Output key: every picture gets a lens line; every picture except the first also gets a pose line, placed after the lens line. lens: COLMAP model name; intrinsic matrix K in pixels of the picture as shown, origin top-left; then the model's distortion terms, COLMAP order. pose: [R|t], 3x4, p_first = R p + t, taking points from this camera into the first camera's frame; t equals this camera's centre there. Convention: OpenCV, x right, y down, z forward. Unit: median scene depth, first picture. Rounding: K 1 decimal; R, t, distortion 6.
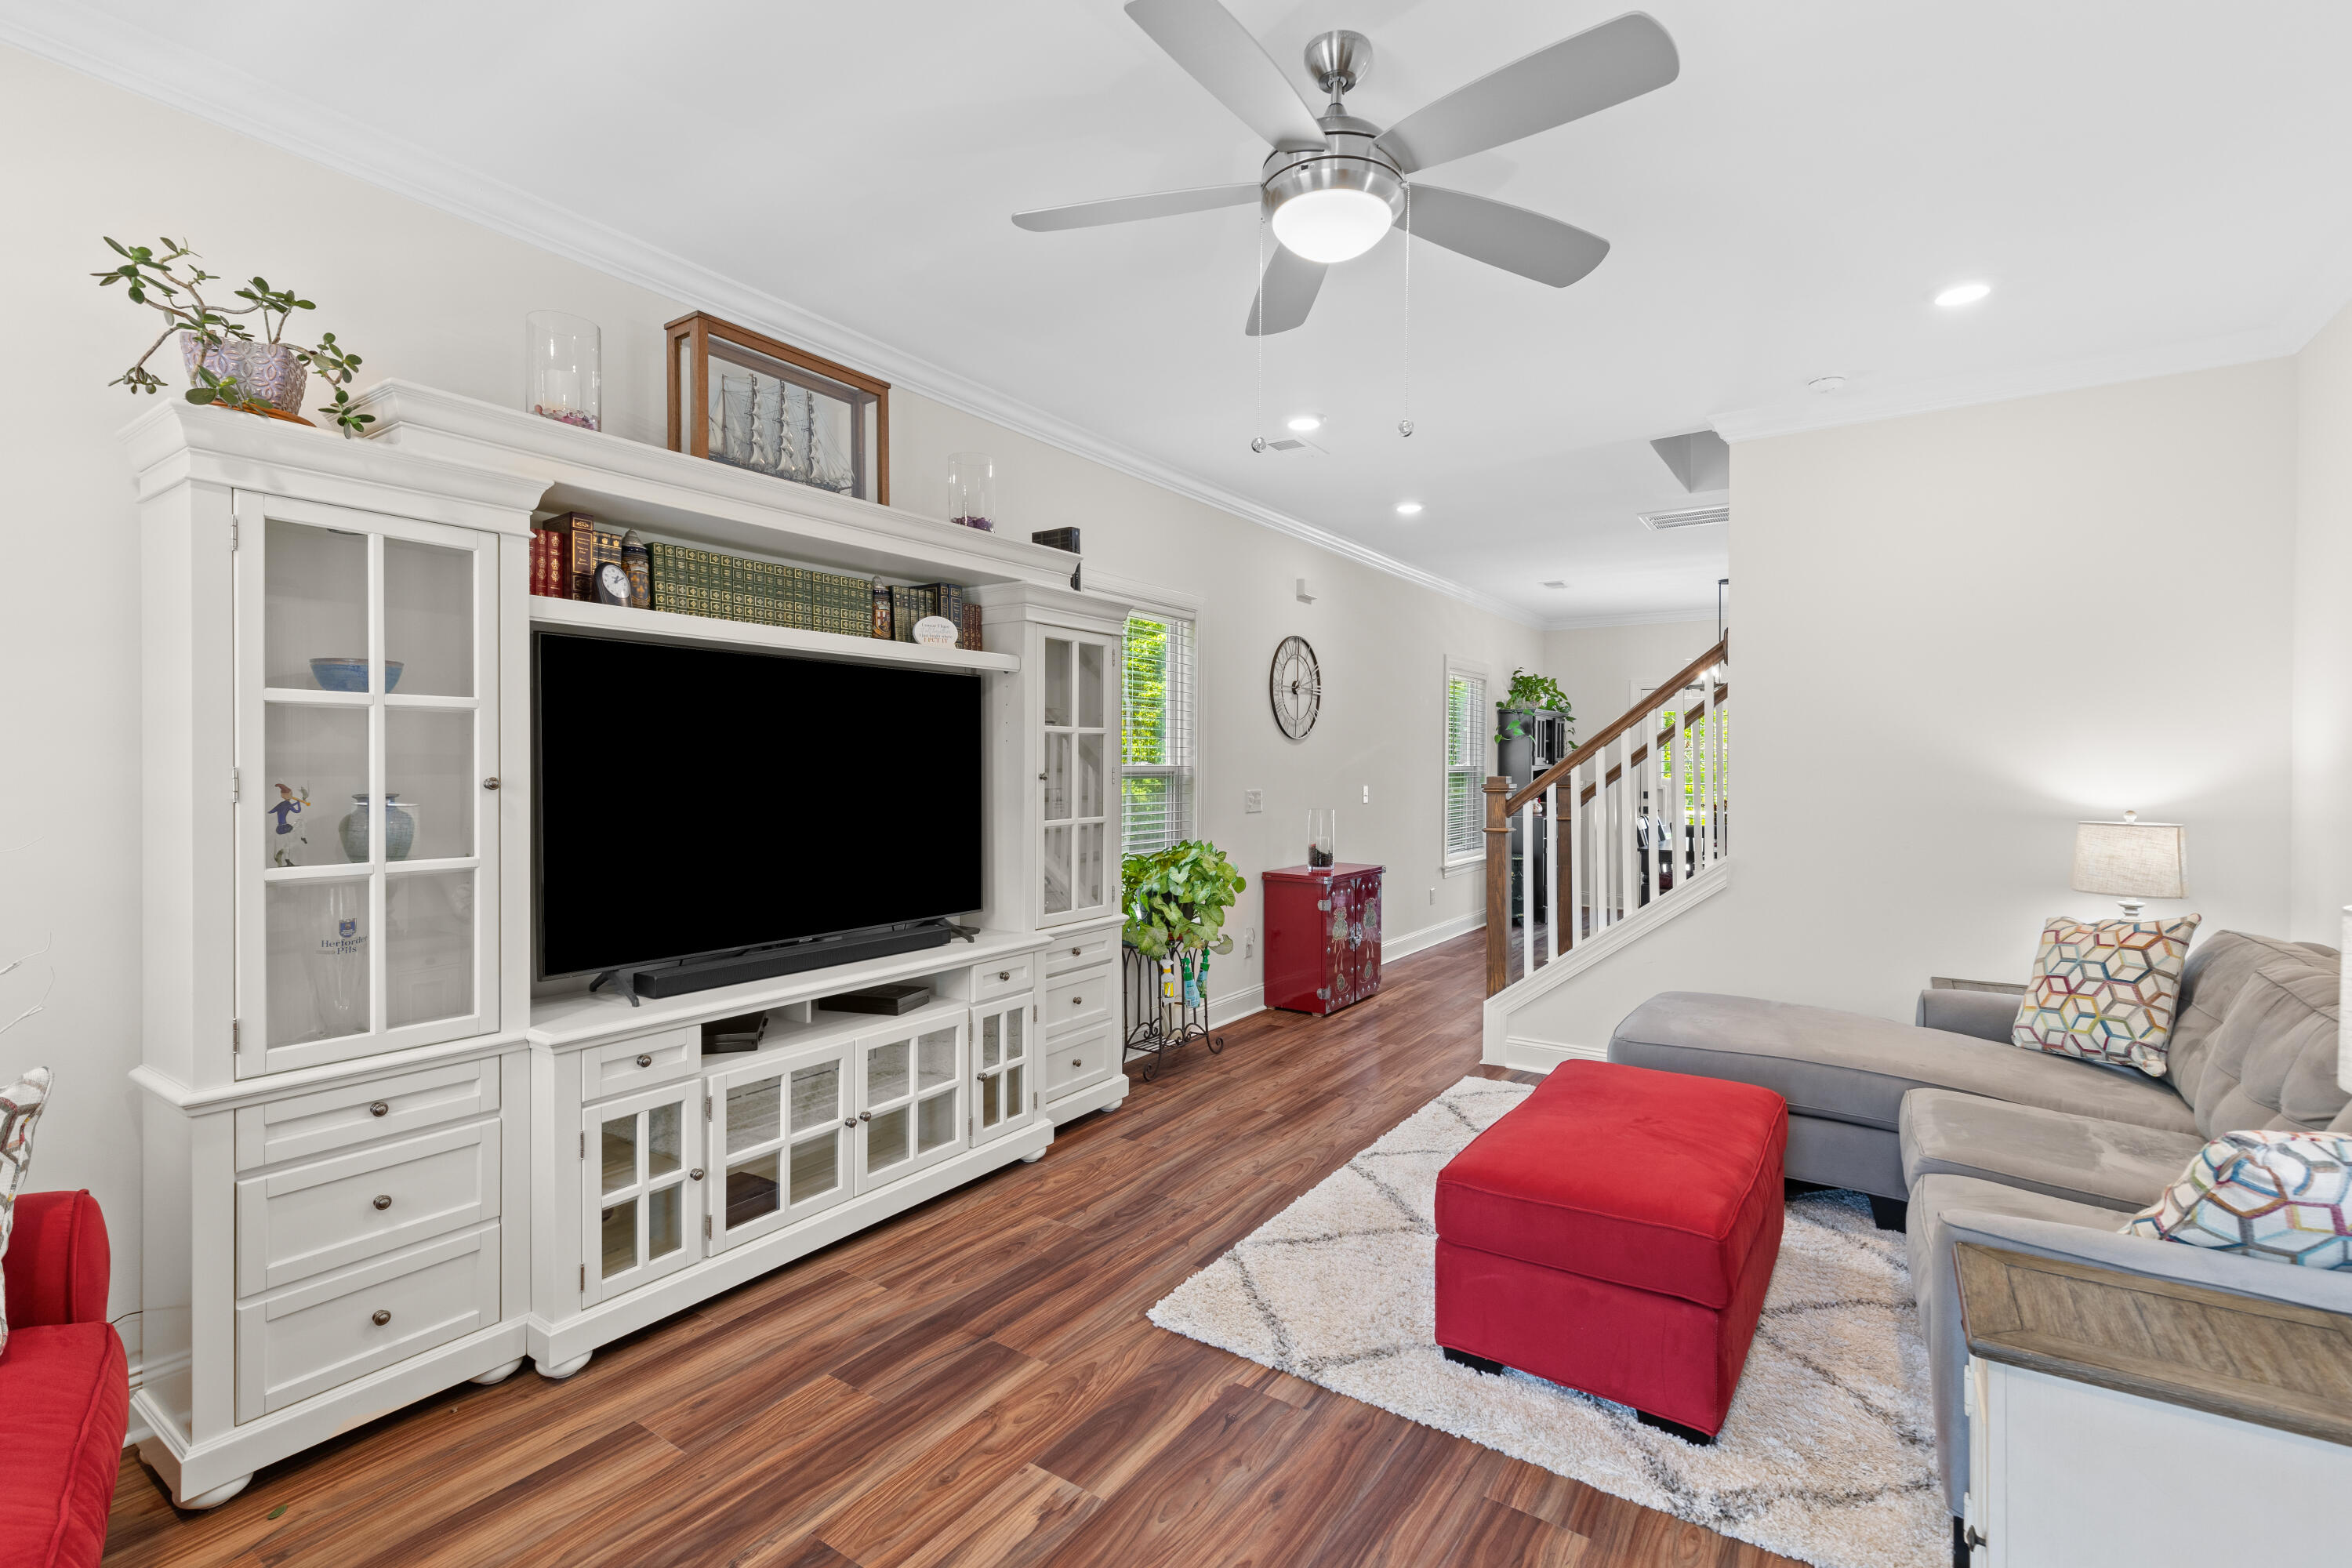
lens RADIAL K [[1069.4, 0, 1169.9], [0, 1069.4, 789.4], [0, 0, 1]] dist [0.008745, -0.002016]
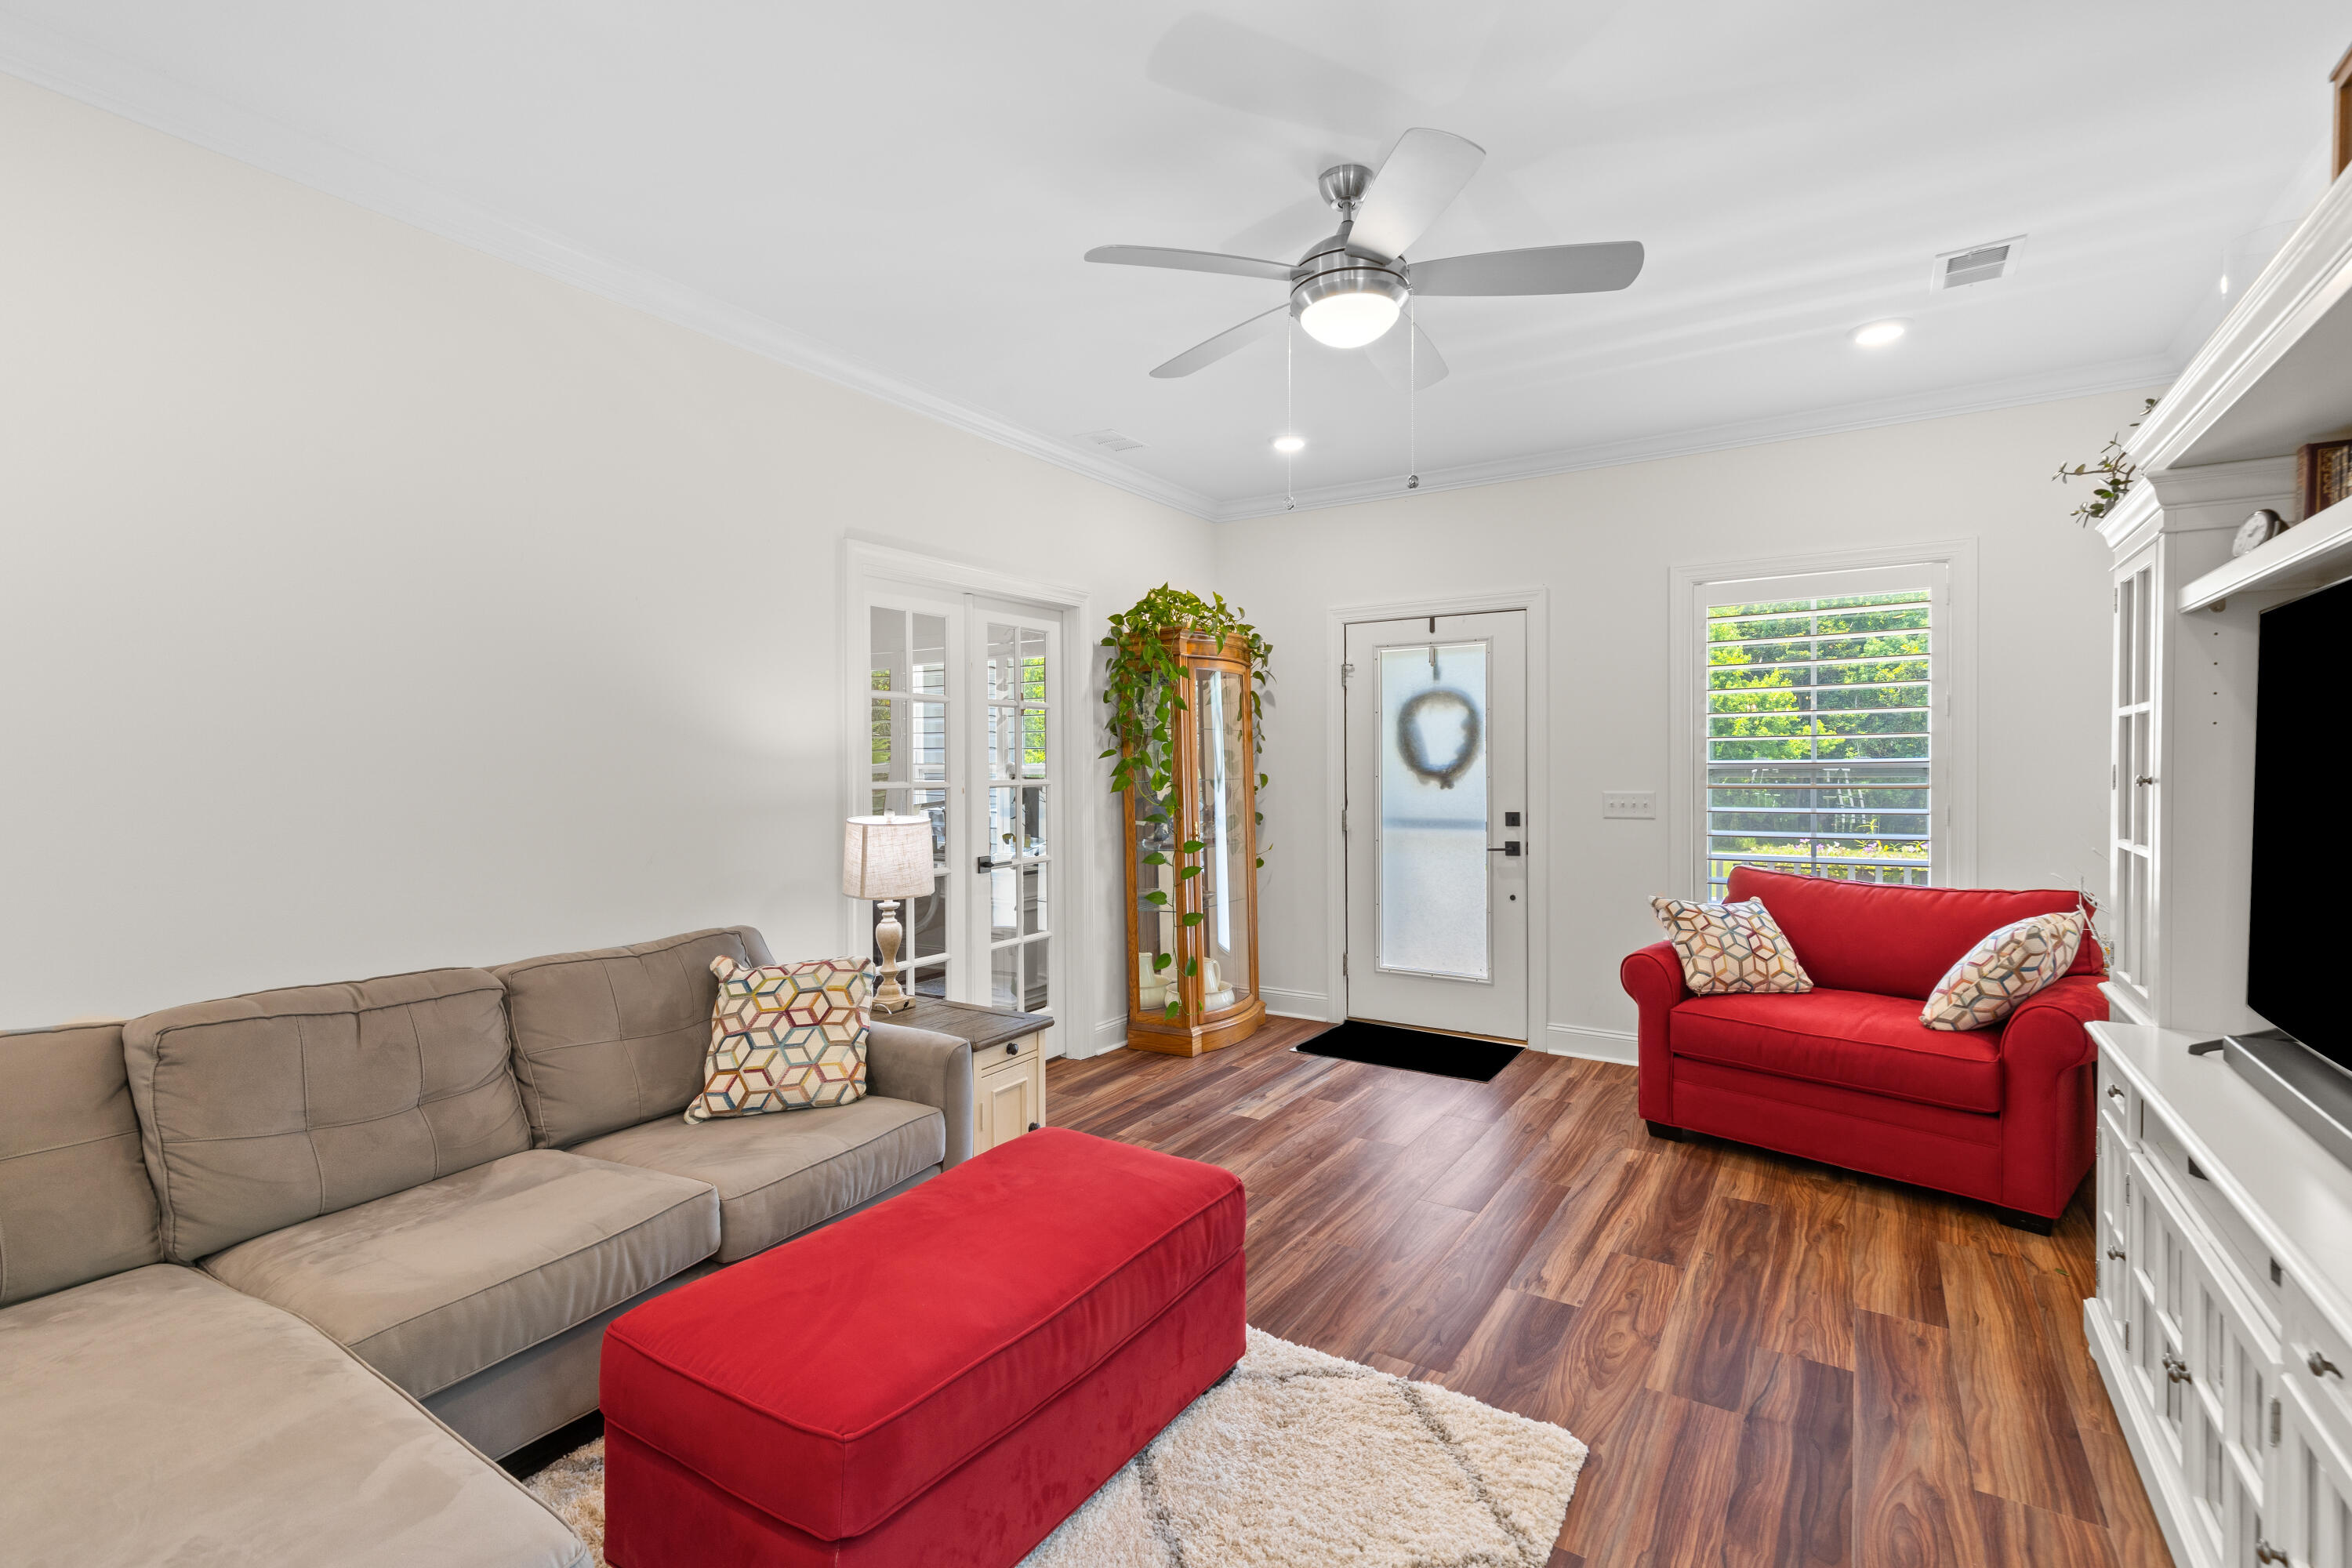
lens RADIAL K [[1069.4, 0, 1152.5], [0, 1069.4, 772.3], [0, 0, 1]] dist [0.008745, -0.002016]
pose [[-0.999946, 0.000876, -0.010382, 0.261802], [0.000568, 0.999562, 0.029594, -0.032918], [0.010403, 0.029587, -0.999508, 1.501273]]
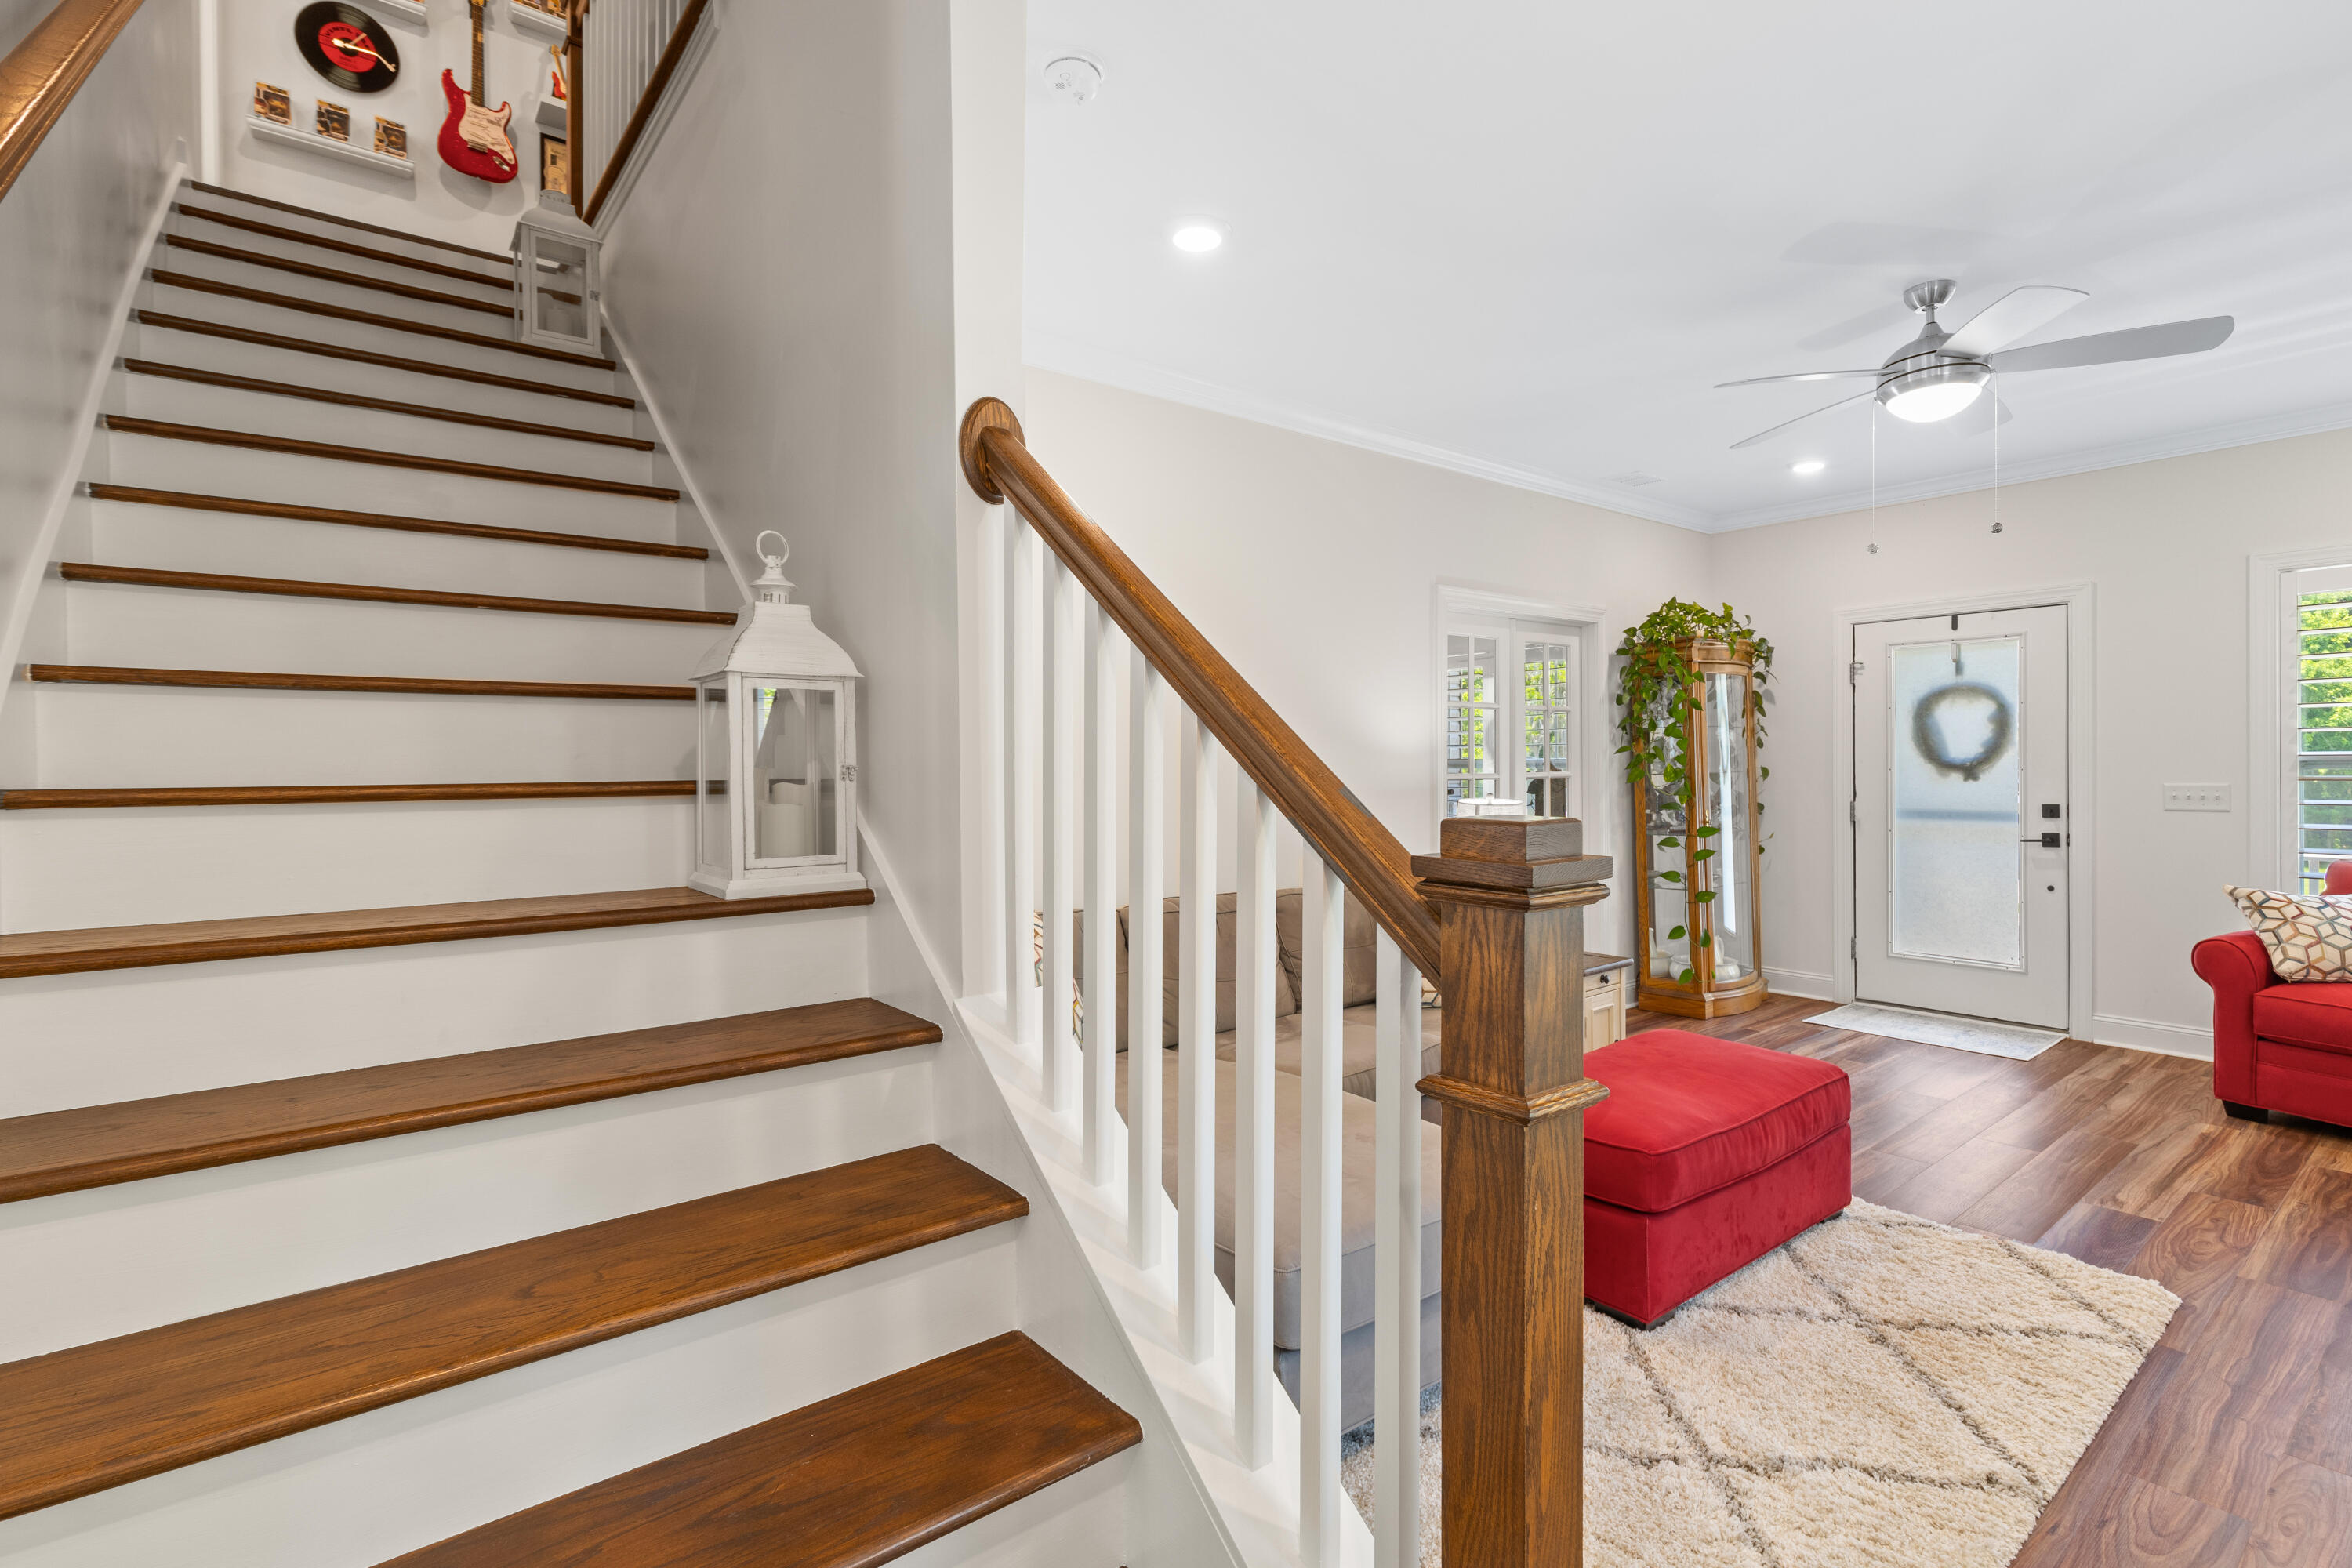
lens RADIAL K [[1069.4, 0, 1169.9], [0, 1069.4, 769.3], [0, 0, 1]] dist [0.008745, -0.002016]
pose [[-0.950201, 0.001574, 0.311633, 0.475283], [0.011057, 0.999528, 0.028668, -0.040409], [-0.311440, 0.030686, -0.949770, 1.886335]]
